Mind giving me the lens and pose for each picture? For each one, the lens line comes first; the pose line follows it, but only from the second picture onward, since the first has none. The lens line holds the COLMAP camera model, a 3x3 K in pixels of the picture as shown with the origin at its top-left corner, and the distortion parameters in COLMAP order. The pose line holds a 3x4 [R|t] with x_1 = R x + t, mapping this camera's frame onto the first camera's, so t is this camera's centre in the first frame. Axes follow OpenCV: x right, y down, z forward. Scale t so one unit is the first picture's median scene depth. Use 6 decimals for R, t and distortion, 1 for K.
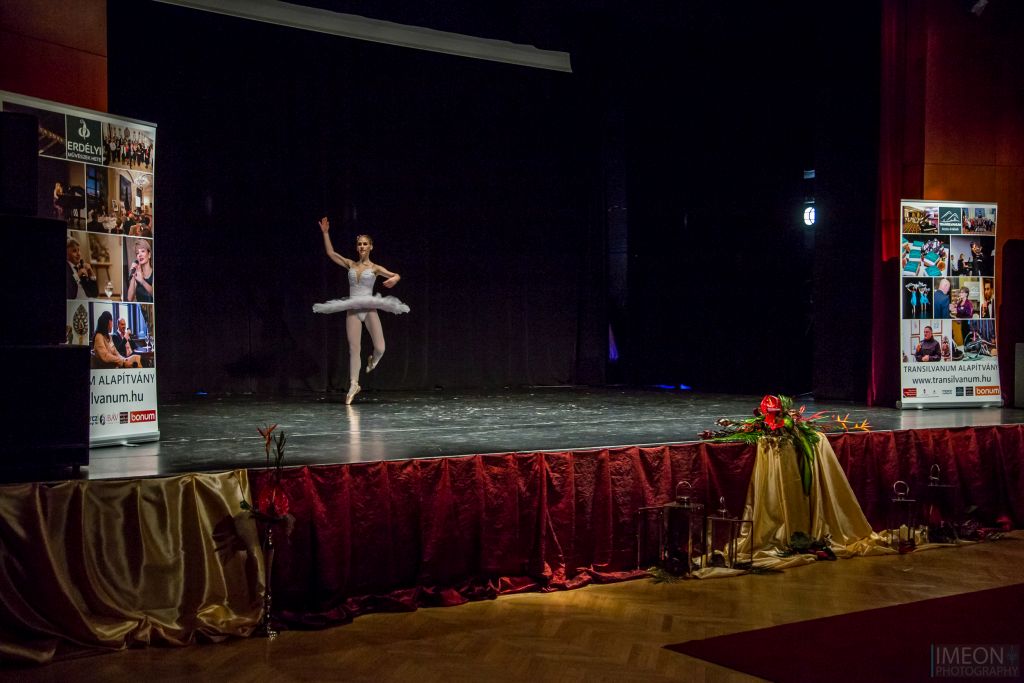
lens RADIAL K [[1208.3, 0, 512.0], [0, 1208.3, 341.5], [0, 0, 1]] dist [0.067671, 0.011483]
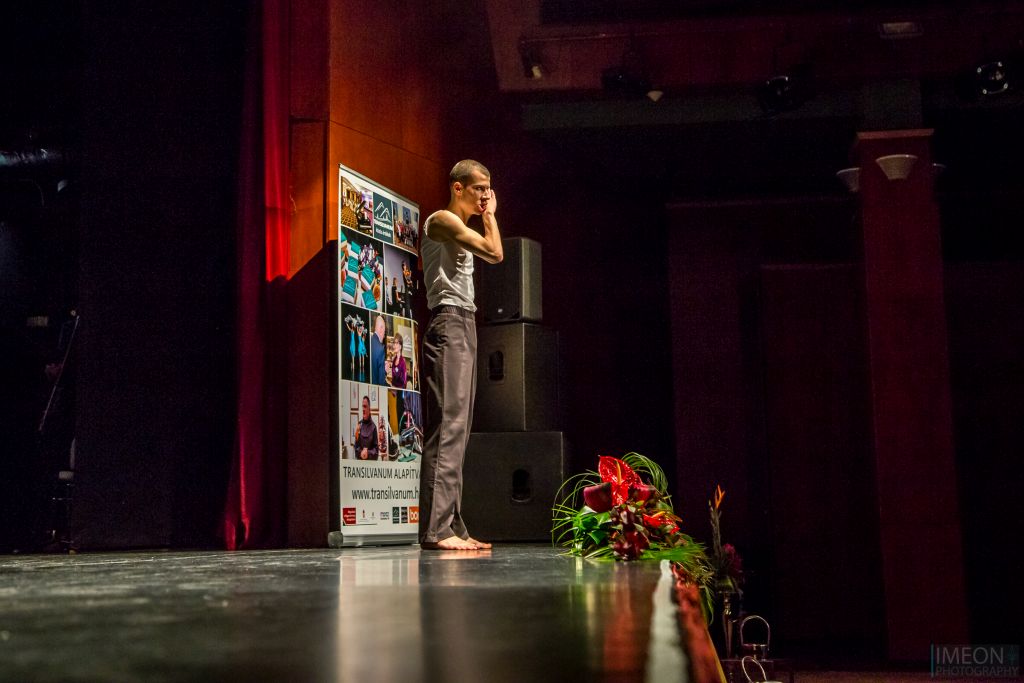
lens RADIAL K [[1489.2, 0, 511.0], [0, 1489.2, 295.5], [0, 0, 1]] dist [0.060845, 0.018129]
pose [[0.663082, 0.100532, 0.741765, -0.198895], [0.017540, 0.988581, -0.149663, 0.071748], [-0.748341, 0.112249, 0.653747, 0.788205]]
